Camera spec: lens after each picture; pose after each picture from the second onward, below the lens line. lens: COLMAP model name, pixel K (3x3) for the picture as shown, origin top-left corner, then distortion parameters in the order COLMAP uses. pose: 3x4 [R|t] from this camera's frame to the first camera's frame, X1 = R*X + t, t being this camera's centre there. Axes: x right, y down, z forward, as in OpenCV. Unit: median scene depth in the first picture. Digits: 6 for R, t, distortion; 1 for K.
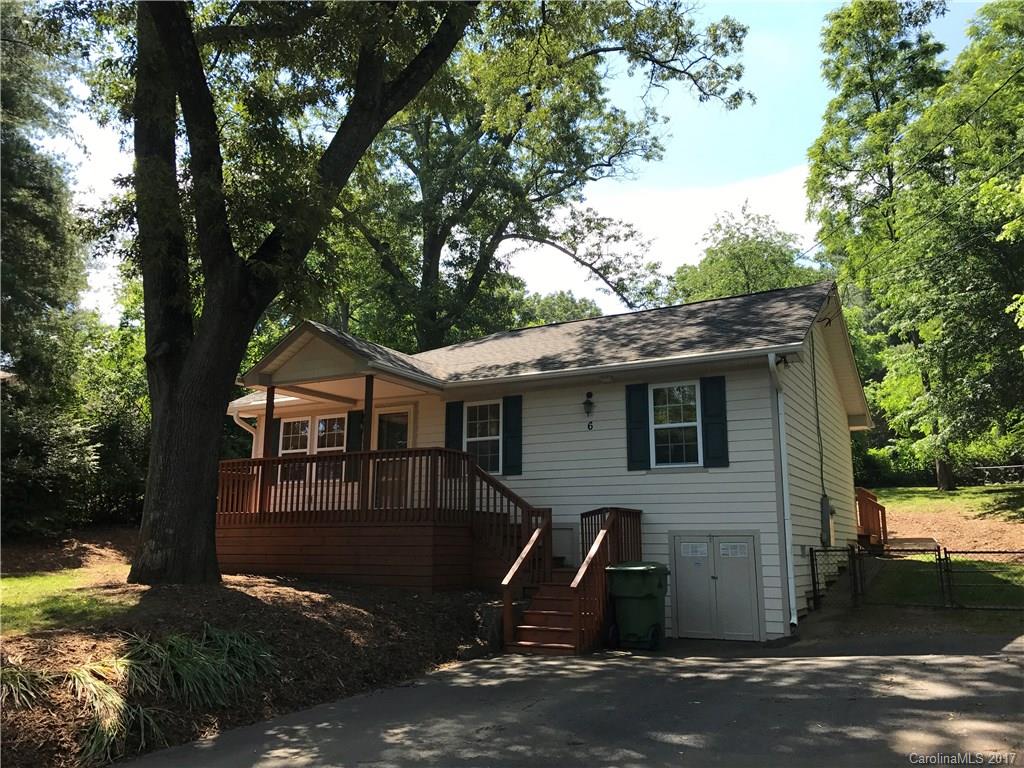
lens RADIAL K [[837.8, 0, 513.3], [0, 837.8, 383.1], [0, 0, 1]] dist [0.036666, -0.045012]
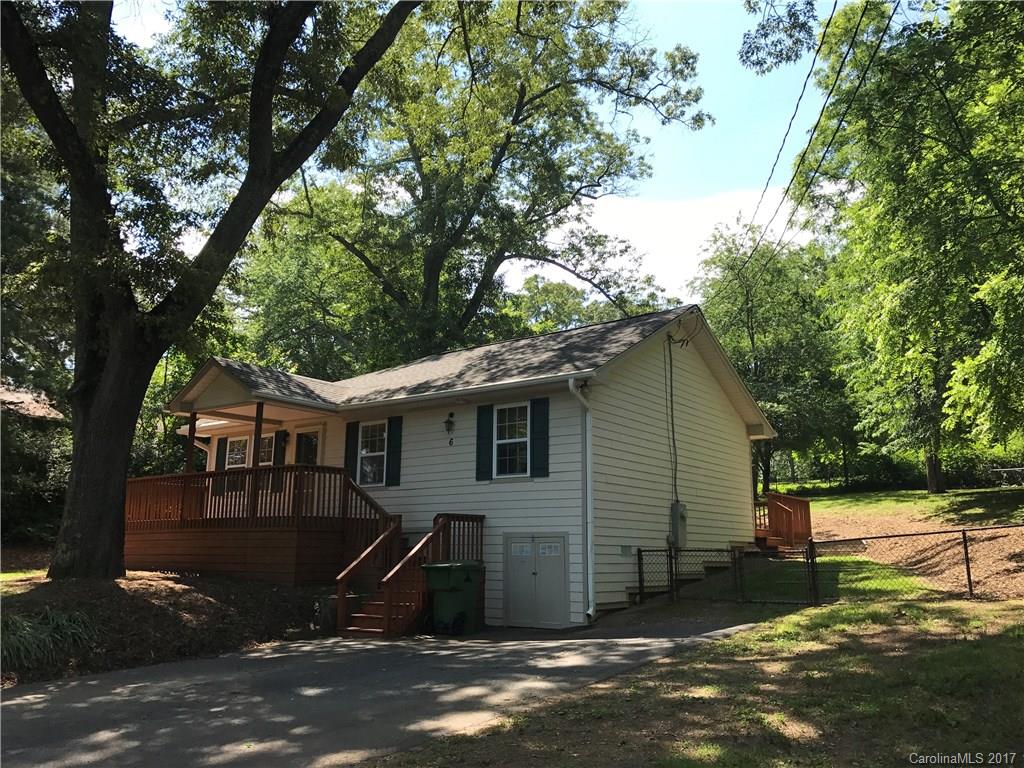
lens RADIAL K [[837.8, 0, 509.8], [0, 837.8, 381.5], [0, 0, 1]] dist [0.036666, -0.045012]
pose [[0.991758, -0.024344, -0.125791, 0.248823], [0.023353, 0.999684, -0.009351, -0.014882], [0.125979, 0.006336, 0.992013, -0.099613]]
